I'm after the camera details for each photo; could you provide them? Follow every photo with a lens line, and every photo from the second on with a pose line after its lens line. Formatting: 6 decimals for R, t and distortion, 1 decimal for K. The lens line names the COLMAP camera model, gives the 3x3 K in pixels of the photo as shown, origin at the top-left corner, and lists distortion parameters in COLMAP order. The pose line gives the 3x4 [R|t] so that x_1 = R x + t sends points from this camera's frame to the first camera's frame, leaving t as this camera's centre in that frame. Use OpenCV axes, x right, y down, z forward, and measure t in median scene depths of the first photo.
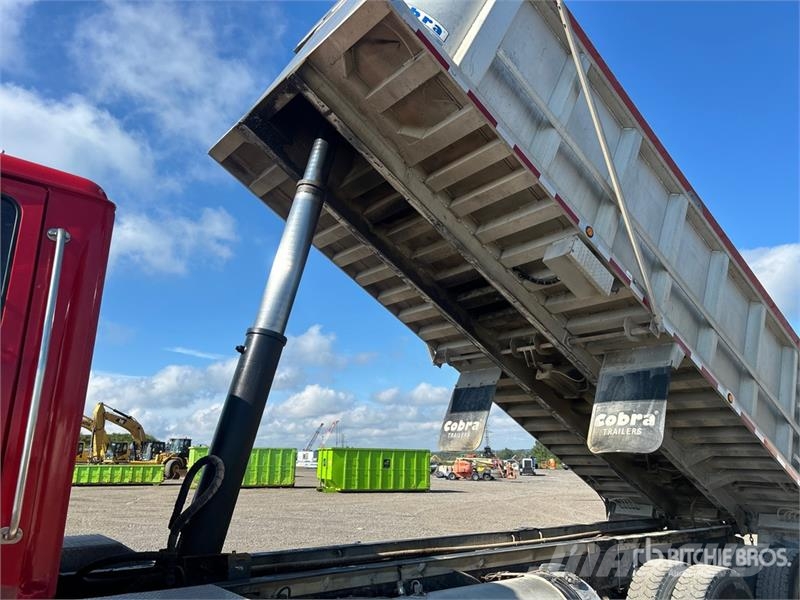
lens RADIAL K [[606.4, 0, 412.0], [0, 606.4, 313.8], [0, 0, 1]] dist [0.052418, -0.005331]
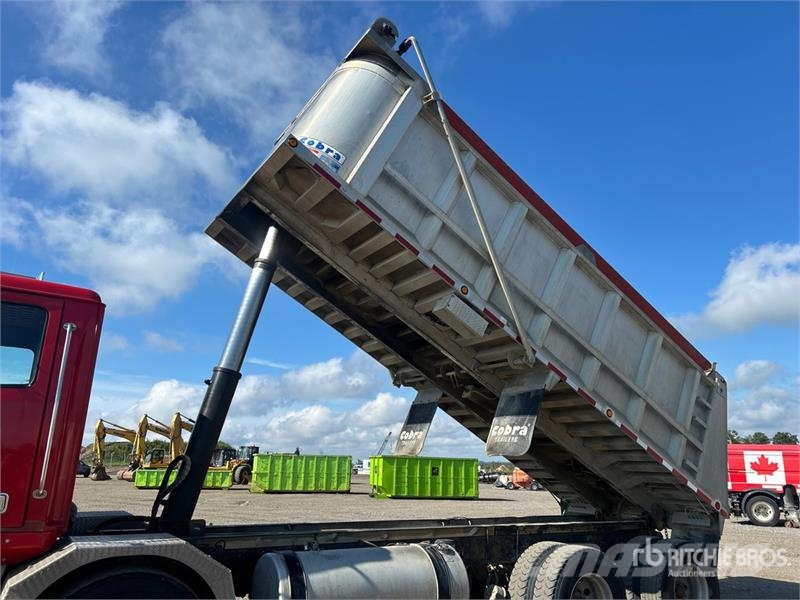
lens RADIAL K [[603.1, 0, 399.1], [0, 603.1, 317.7], [0, 0, 1]] dist [0.075859, -0.004662]
pose [[0.992050, -0.022006, -0.123908, 0.258079], [0.020926, 0.999731, -0.010014, -0.052561], [0.124095, 0.007341, 0.992243, -0.279366]]
